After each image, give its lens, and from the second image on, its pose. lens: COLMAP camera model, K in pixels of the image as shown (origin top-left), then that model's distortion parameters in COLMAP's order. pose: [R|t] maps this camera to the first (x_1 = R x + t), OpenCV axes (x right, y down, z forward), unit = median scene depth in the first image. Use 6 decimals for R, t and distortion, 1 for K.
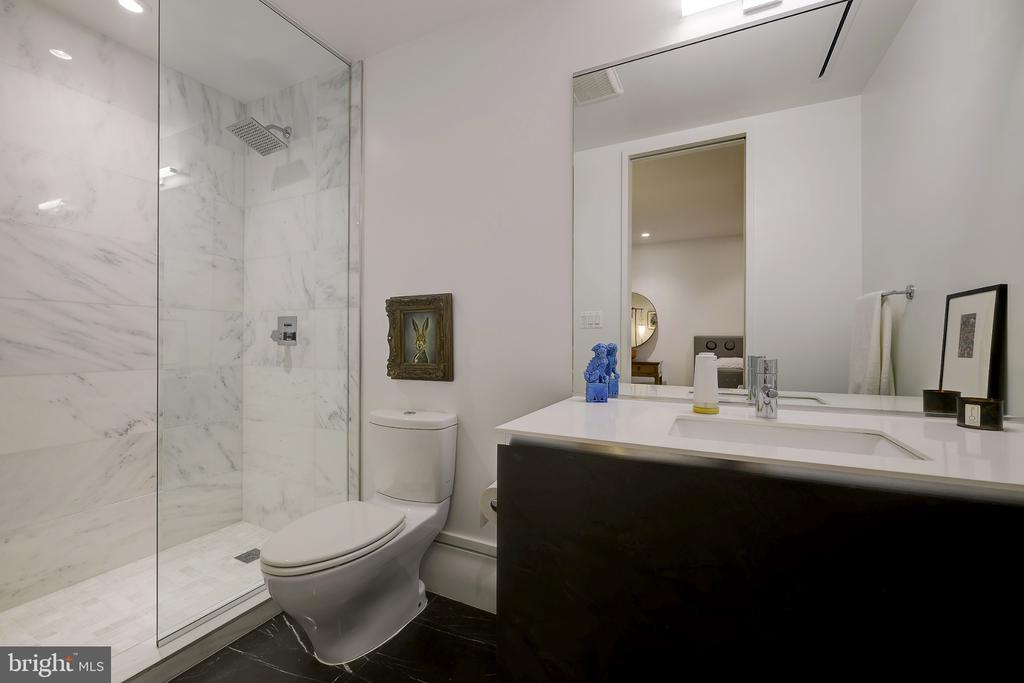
lens RADIAL K [[404.1, 0, 516.0], [0, 404.1, 342.6], [0, 0, 1]] dist [-0.000686, 0.000016]
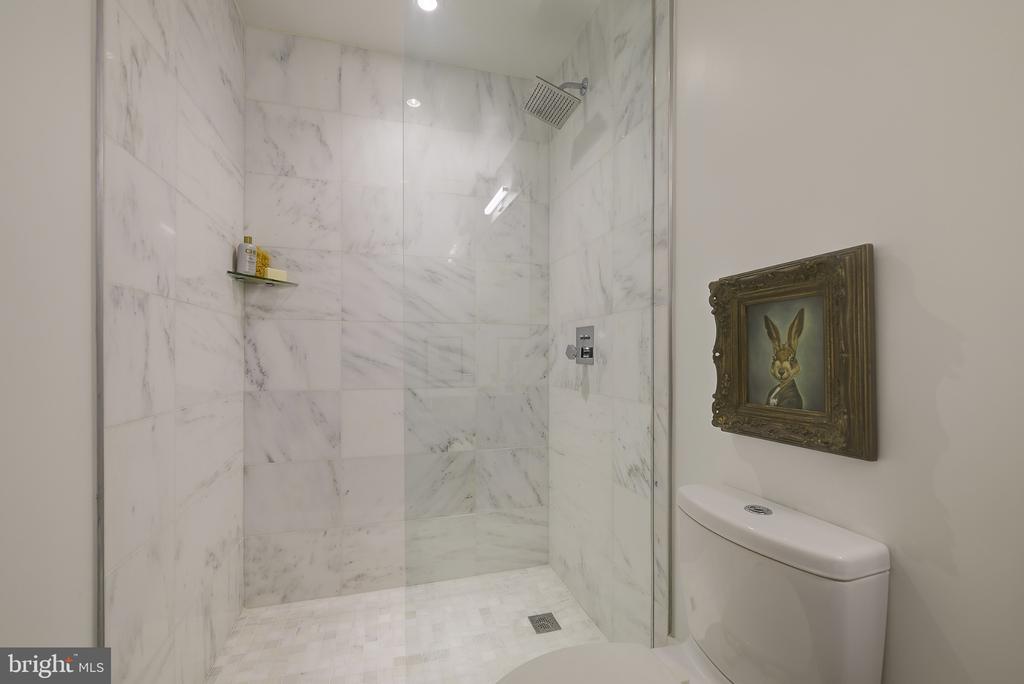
lens RADIAL K [[418.9, 0, 512.9], [0, 418.9, 356.4], [0, 0, 1]] dist [-0.000104, -0.000022]
pose [[0.683845, -0.000971, -0.729627, -0.085468], [-0.001783, 0.999994, -0.003002, -0.006144], [0.729626, 0.003354, 0.683839, 0.388710]]
